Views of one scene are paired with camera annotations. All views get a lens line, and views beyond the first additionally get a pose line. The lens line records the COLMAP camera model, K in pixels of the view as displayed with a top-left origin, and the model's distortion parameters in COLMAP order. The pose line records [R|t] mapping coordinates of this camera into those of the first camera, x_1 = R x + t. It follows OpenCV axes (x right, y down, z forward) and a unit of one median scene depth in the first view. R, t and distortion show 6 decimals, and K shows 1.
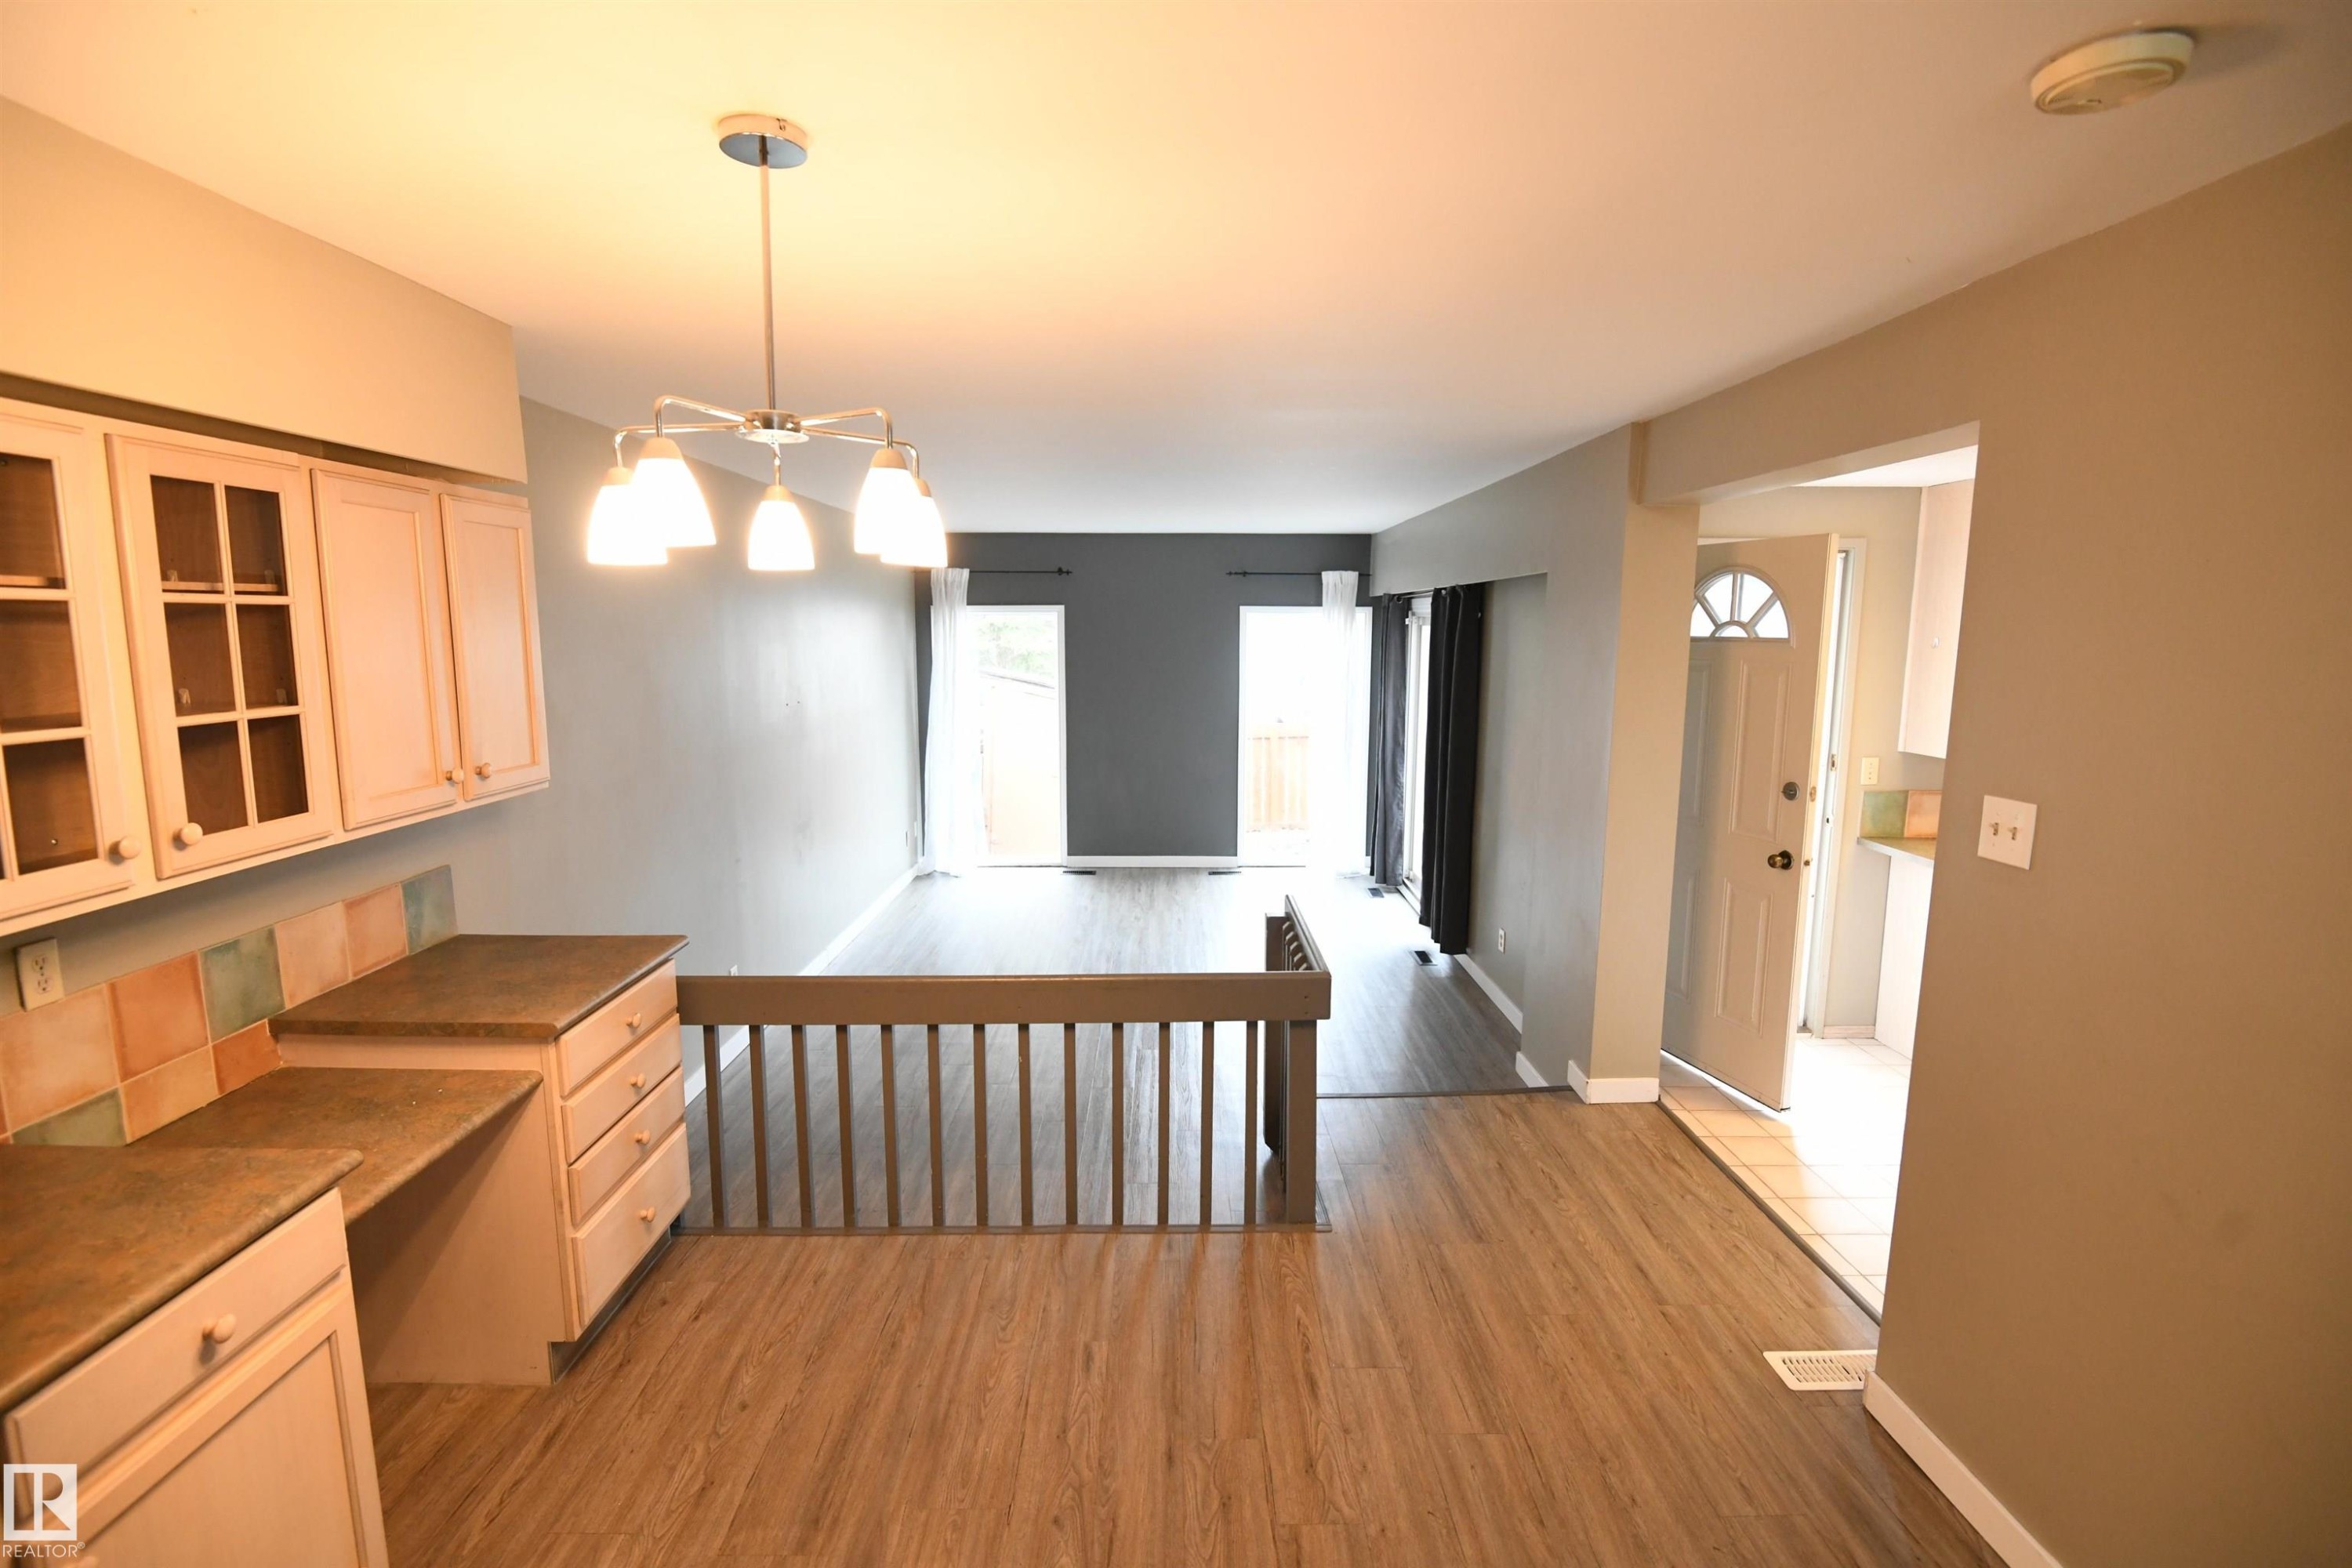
lens RADIAL K [[1078.9, 0, 1169.4], [0, 1078.9, 787.0], [0, 0, 1]] dist [-0.011415, -0.004883]
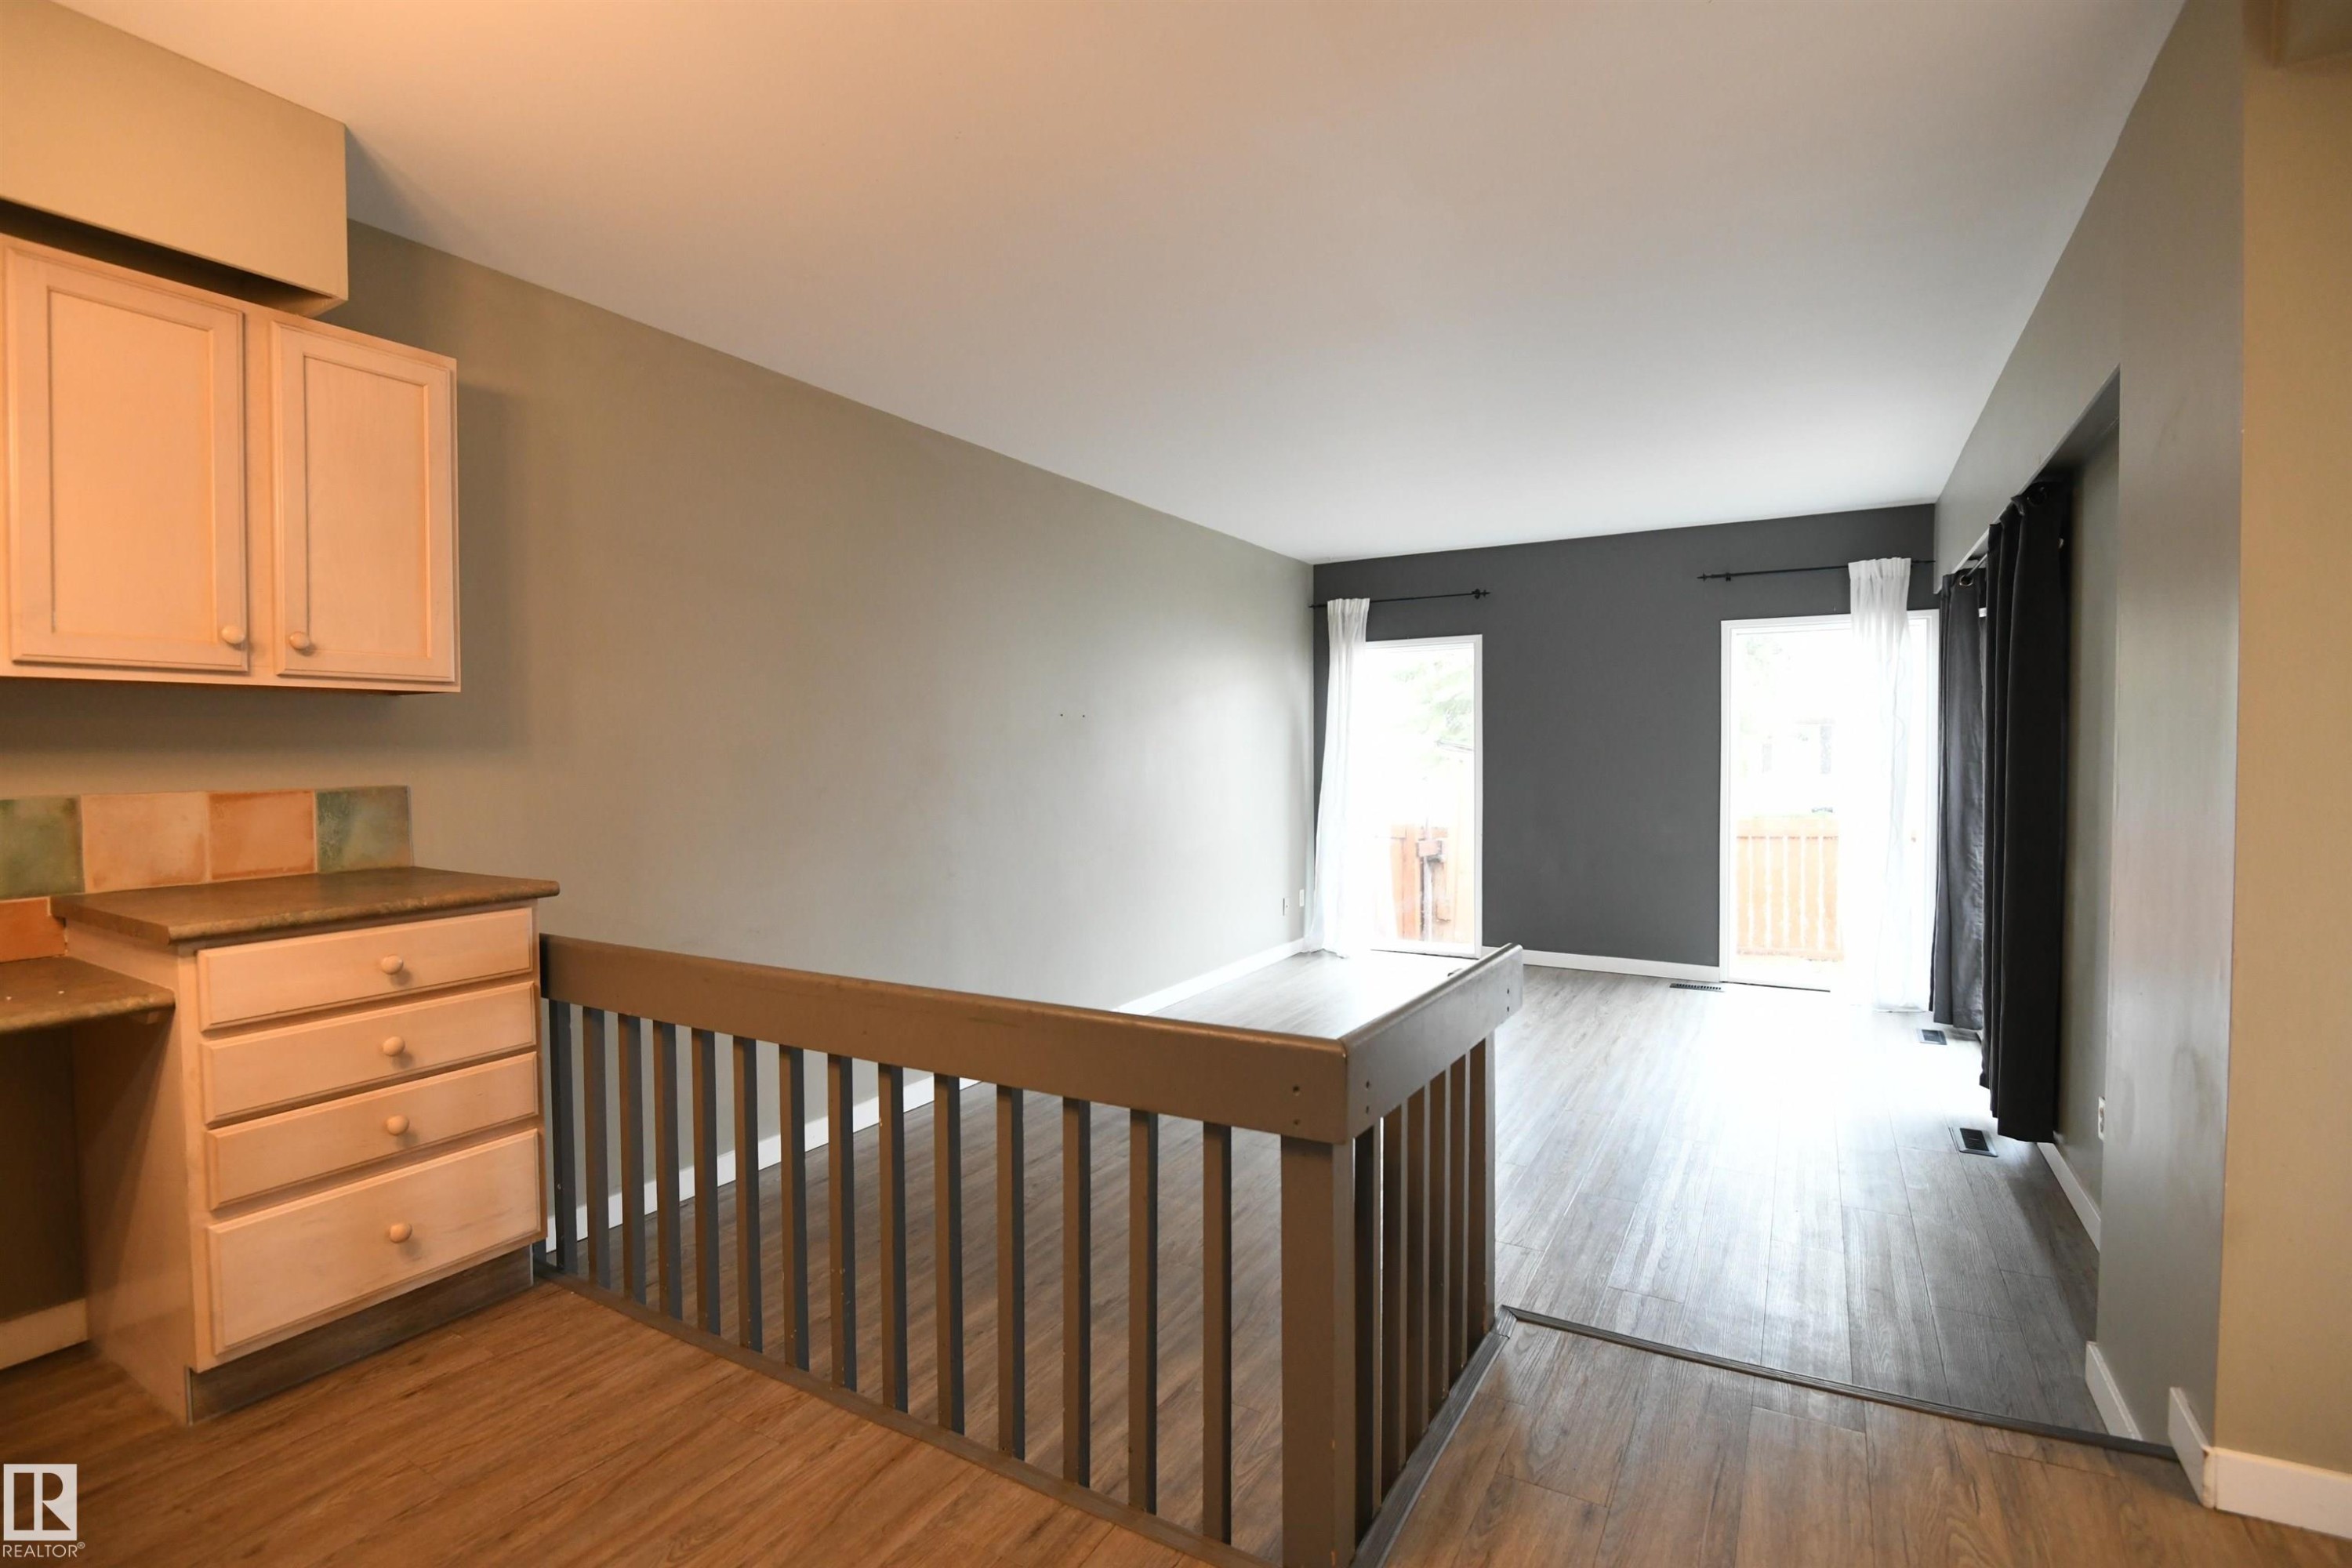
lens RADIAL K [[1078.9, 0, 1164.3], [0, 1078.9, 781.4], [0, 0, 1]] dist [-0.011415, -0.004883]
pose [[0.859032, 0.008602, -0.511850, 0.150072], [-0.069072, 0.992663, -0.099241, 0.051809], [0.507241, 0.120606, 0.853323, 0.252174]]
